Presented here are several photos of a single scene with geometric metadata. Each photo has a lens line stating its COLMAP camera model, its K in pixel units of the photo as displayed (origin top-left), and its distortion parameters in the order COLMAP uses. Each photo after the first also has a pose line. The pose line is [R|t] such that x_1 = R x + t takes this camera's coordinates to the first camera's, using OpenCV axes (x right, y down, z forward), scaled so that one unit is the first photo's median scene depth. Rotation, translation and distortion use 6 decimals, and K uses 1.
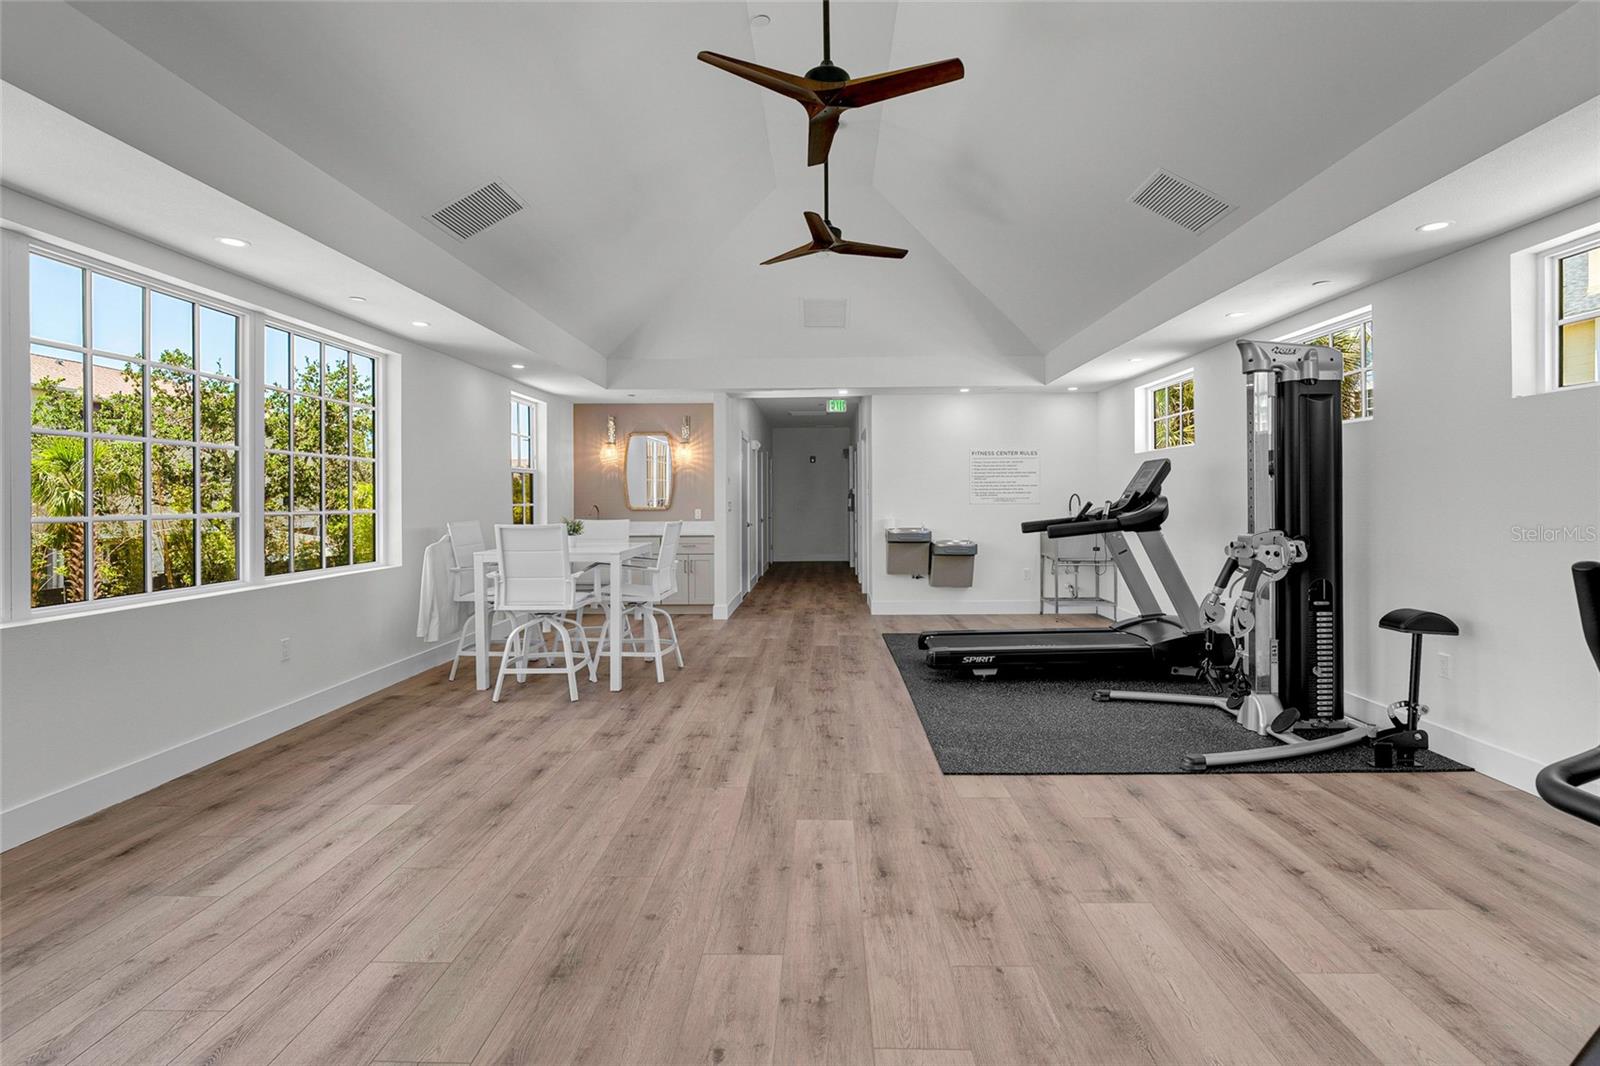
lens RADIAL K [[770.9, 0, 810.2], [0, 770.9, 505.6], [0, 0, 1]] dist [-0.023533, 0.012814]
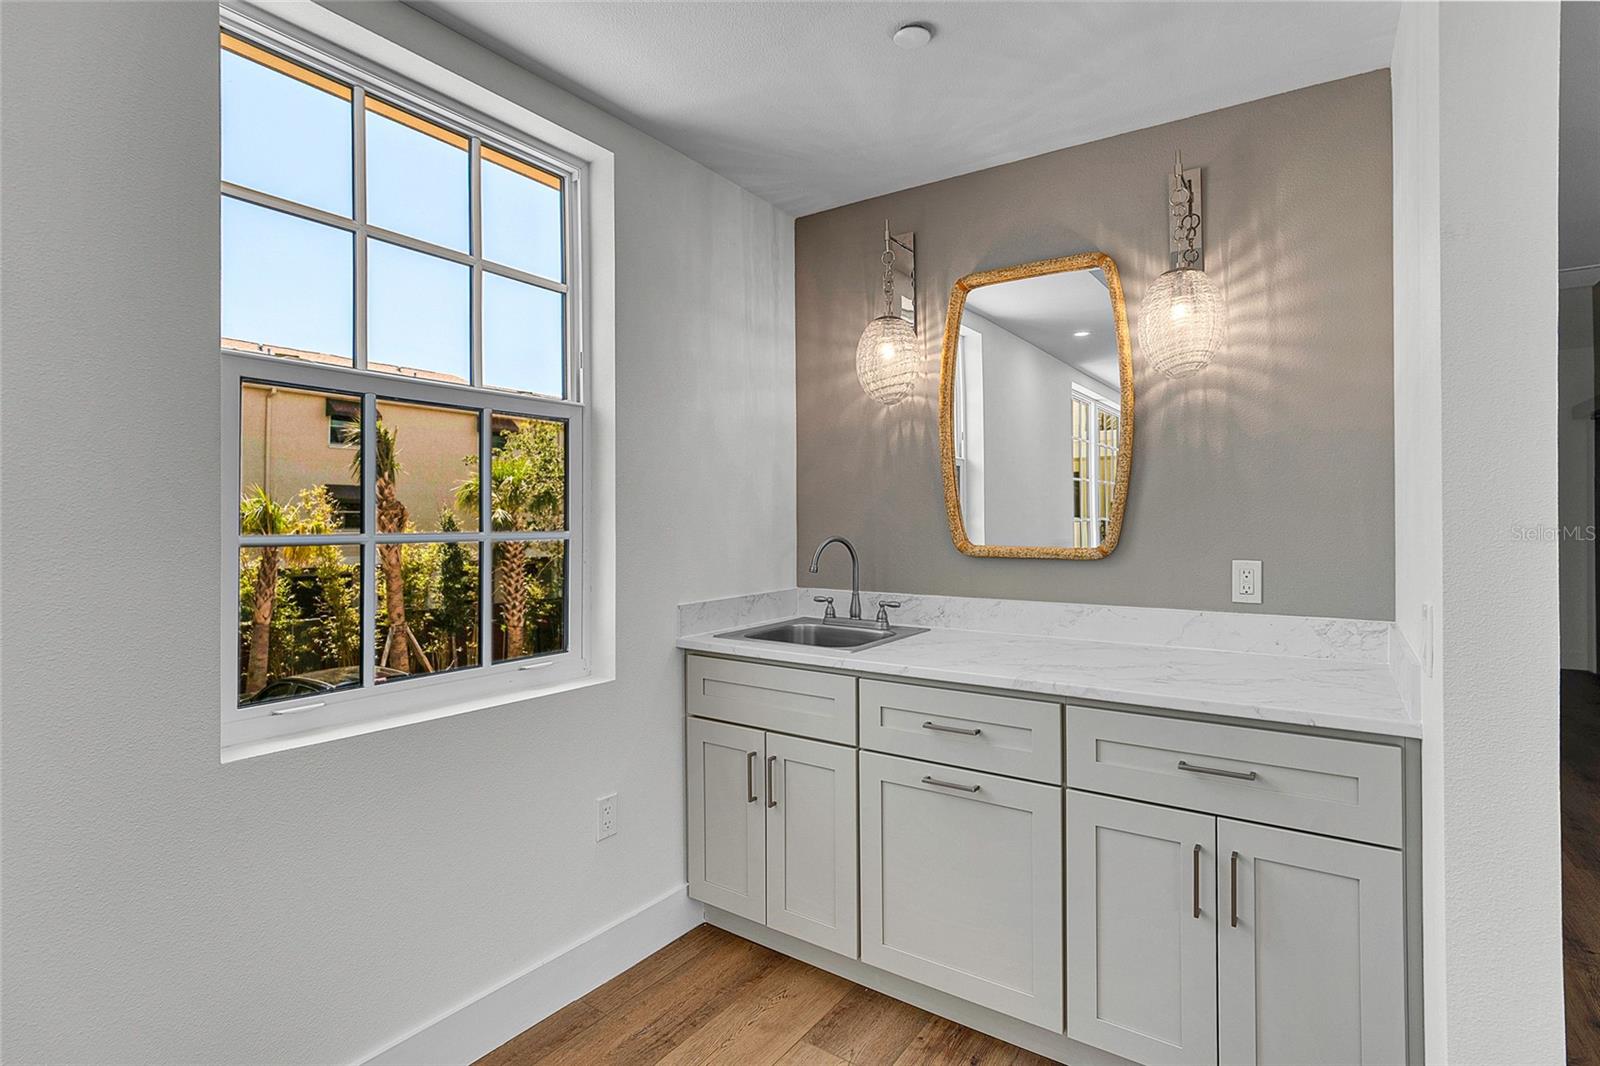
lens RADIAL K [[770.9, 0, 810.2], [0, 770.9, 505.6], [0, 0, 1]] dist [-0.023533, 0.012814]
pose [[0.834541, -0.008927, -0.550874, -0.285518], [-0.008211, 0.999556, -0.028637, -0.008824], [0.550885, 0.028422, 0.834097, 1.644408]]
